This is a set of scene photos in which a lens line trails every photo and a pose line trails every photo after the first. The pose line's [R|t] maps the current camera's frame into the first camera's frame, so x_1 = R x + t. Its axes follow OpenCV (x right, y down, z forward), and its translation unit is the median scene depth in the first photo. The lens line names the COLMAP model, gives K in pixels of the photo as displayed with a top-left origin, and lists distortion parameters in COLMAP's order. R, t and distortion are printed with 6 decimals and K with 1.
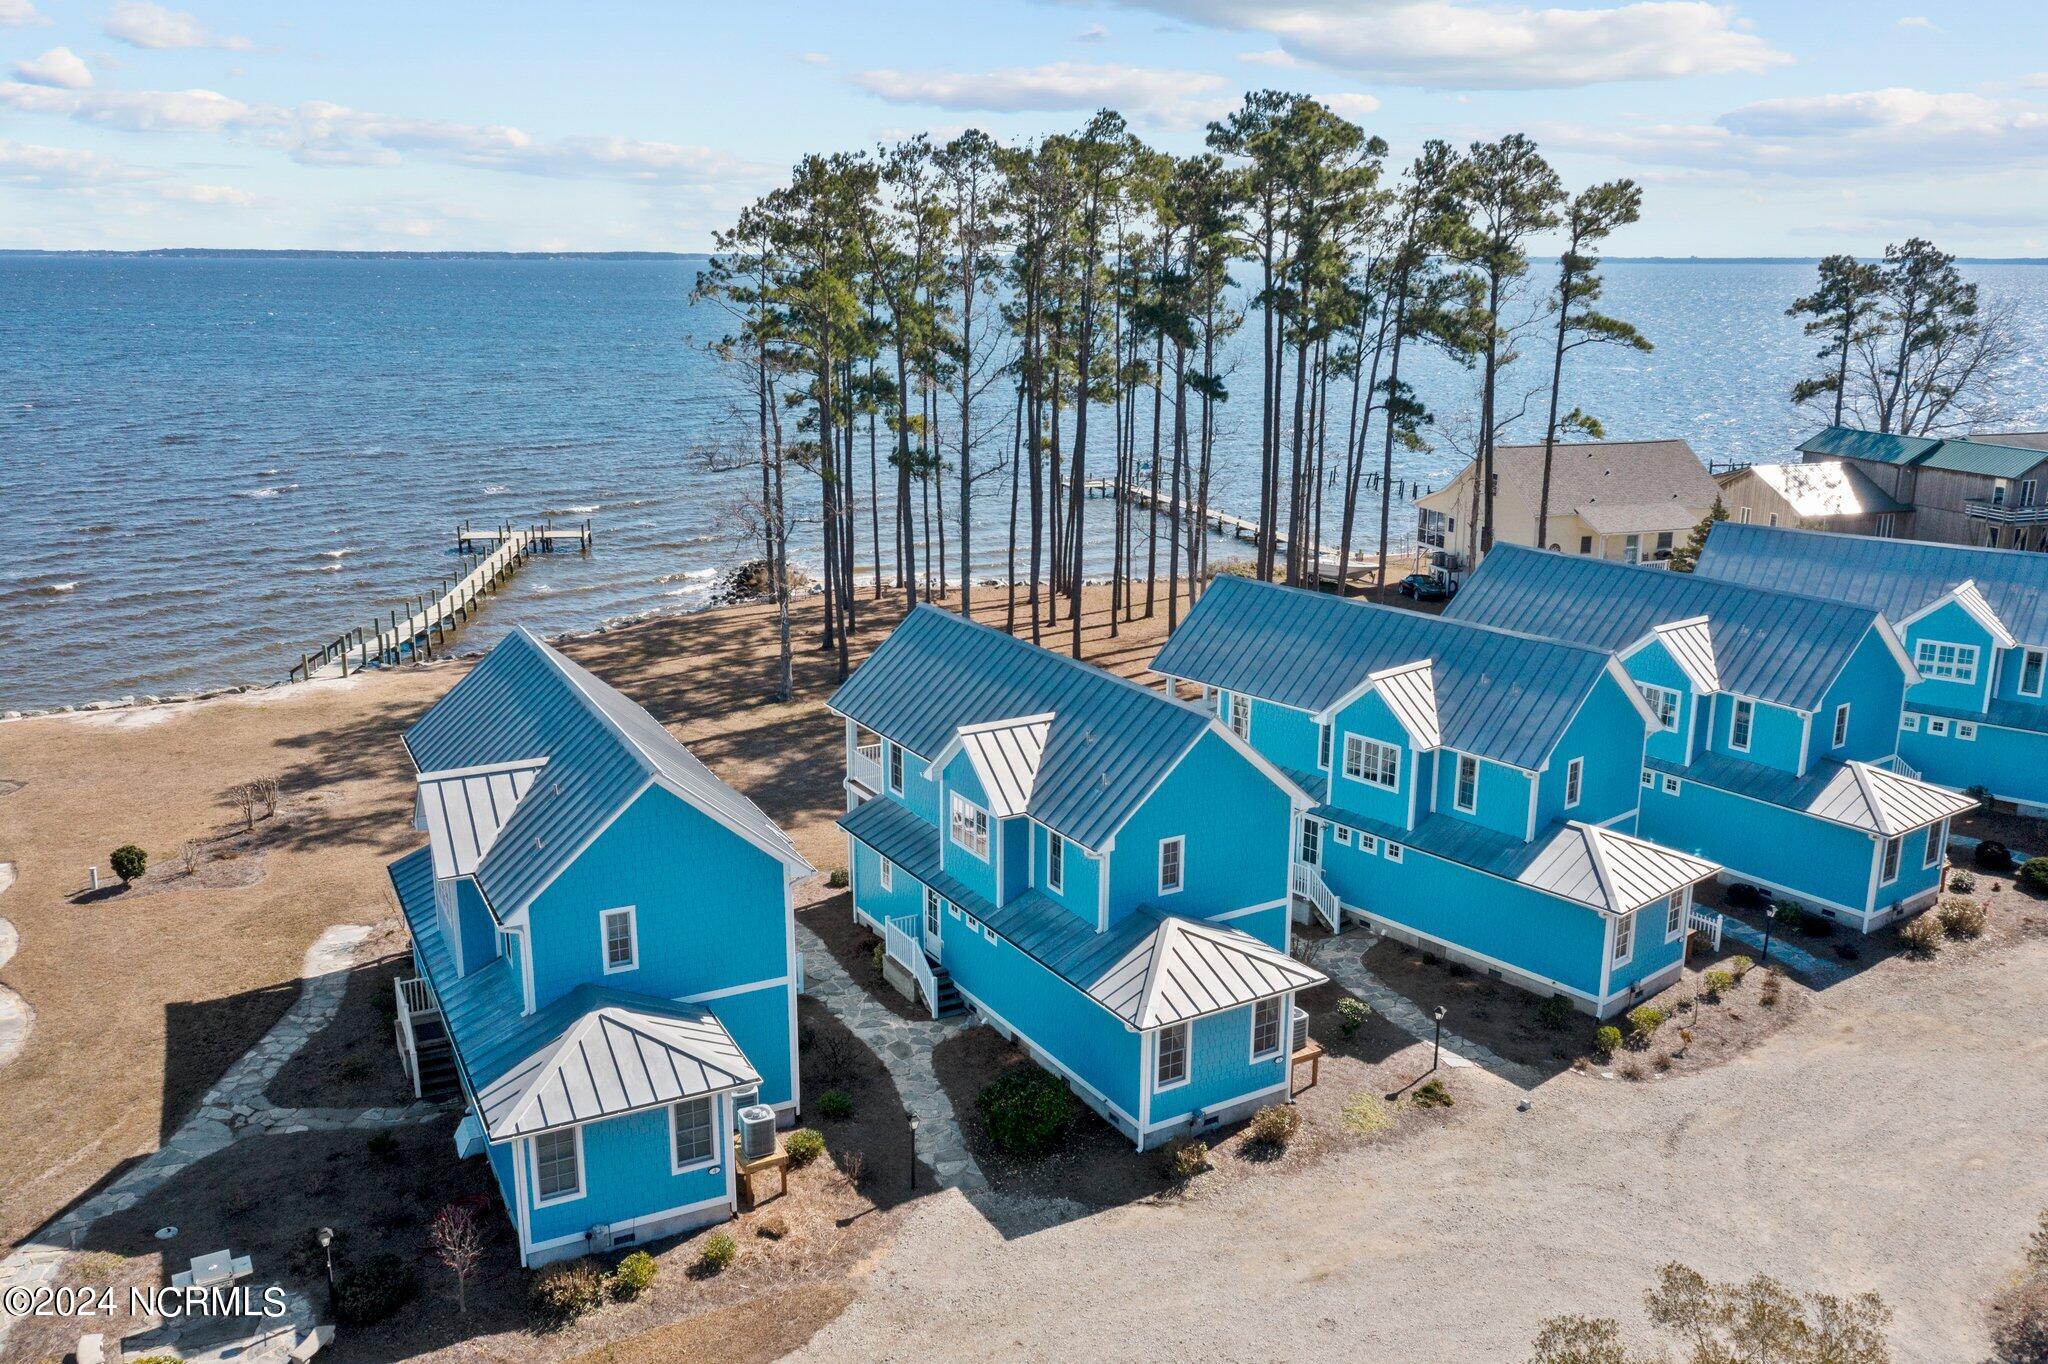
lens RADIAL K [[1625.5, 0, 1024.6], [0, 1625.5, 679.7], [0, 0, 1]] dist [-0.013084, -0.002770]
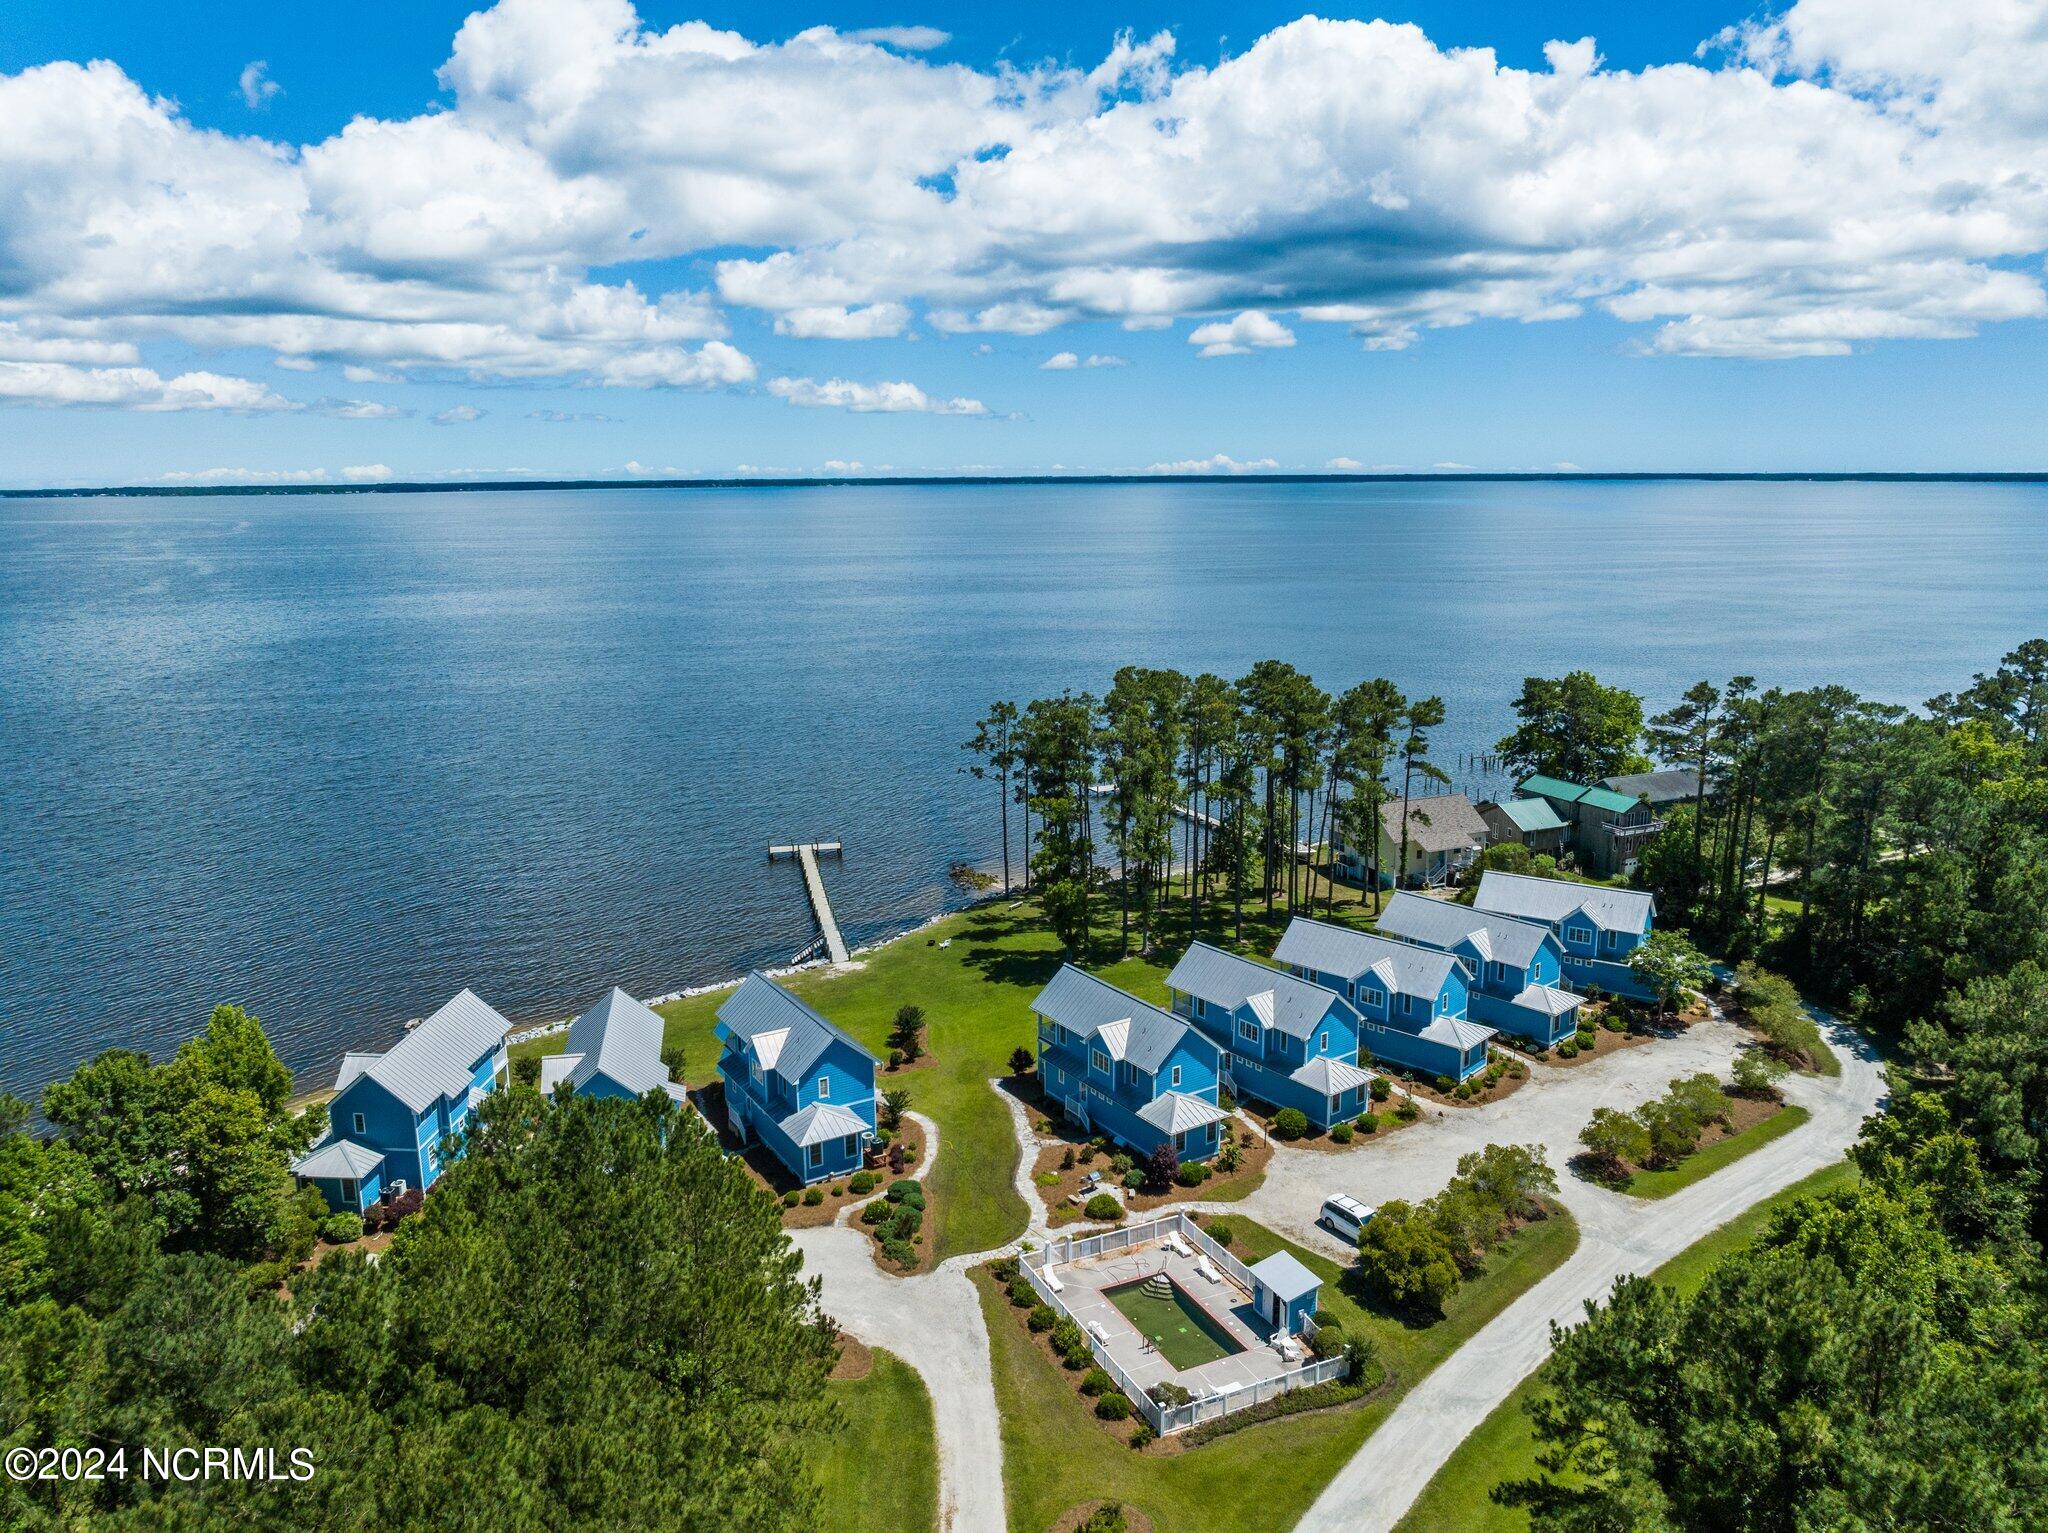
lens RADIAL K [[1425.3, 0, 1019.6], [0, 1425.3, 764.7], [0, 0, 1]] dist [-0.047031, 0.022949]
pose [[0.994813, -0.033770, 0.095955, -0.573843], [0.038948, 0.997855, -0.052609, -0.229942], [-0.093973, 0.056074, 0.993994, -1.298454]]
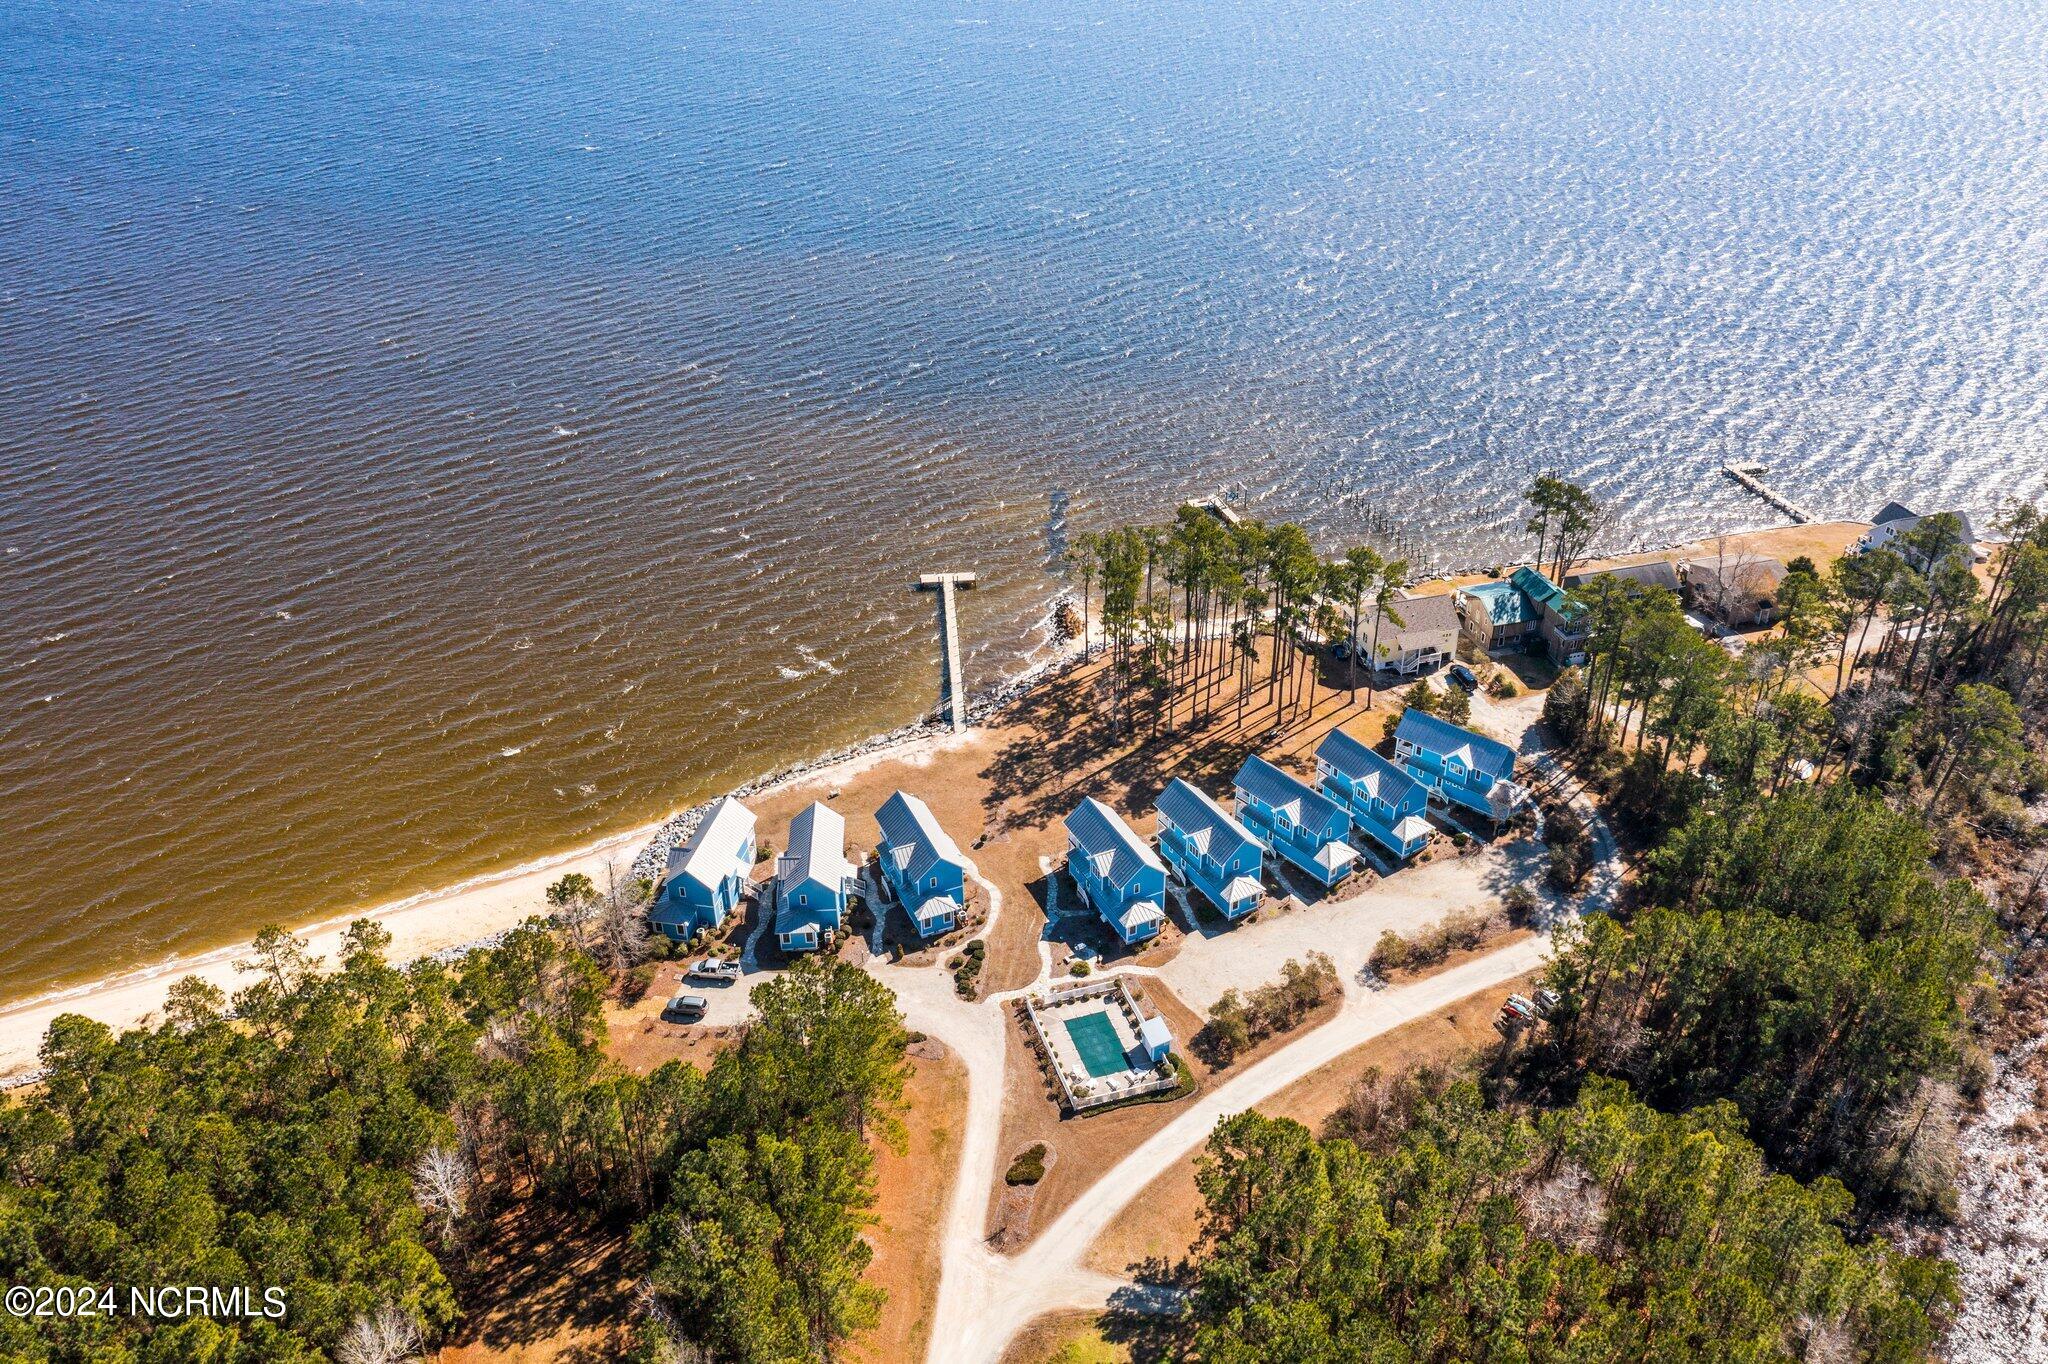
lens RADIAL K [[1633.8, 0, 1007.1], [0, 1633.8, 634.9], [0, 0, 1]] dist [0.003252, -0.000413]
pose [[0.998454, -0.001903, -0.055557, -0.266908], [0.016357, 0.965228, 0.260896, -1.516001], [0.053129, -0.261401, 0.963767, -2.963441]]
